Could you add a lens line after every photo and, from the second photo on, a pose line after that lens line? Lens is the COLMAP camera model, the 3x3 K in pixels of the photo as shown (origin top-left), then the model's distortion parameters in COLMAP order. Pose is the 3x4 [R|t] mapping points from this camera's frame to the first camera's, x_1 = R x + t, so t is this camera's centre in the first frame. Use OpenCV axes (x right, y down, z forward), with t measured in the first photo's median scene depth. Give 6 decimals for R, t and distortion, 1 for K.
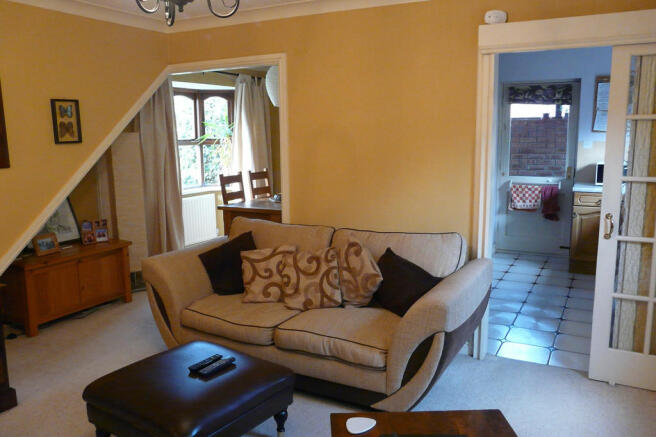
lens RADIAL K [[533.9, 0, 337.9], [0, 533.9, 219.9], [0, 0, 1]] dist [-0.080919, 0.110100]
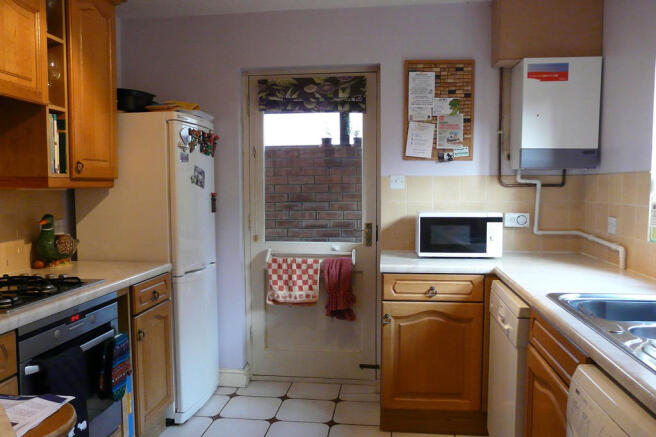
lens RADIAL K [[533.9, 0, 337.9], [0, 533.9, 219.9], [0, 0, 1]] dist [-0.080919, 0.110100]
pose [[0.929638, -0.013110, 0.368240, 0.190804], [0.052118, 0.993998, -0.096185, -0.048150], [-0.364769, 0.108609, 0.924742, 0.463636]]
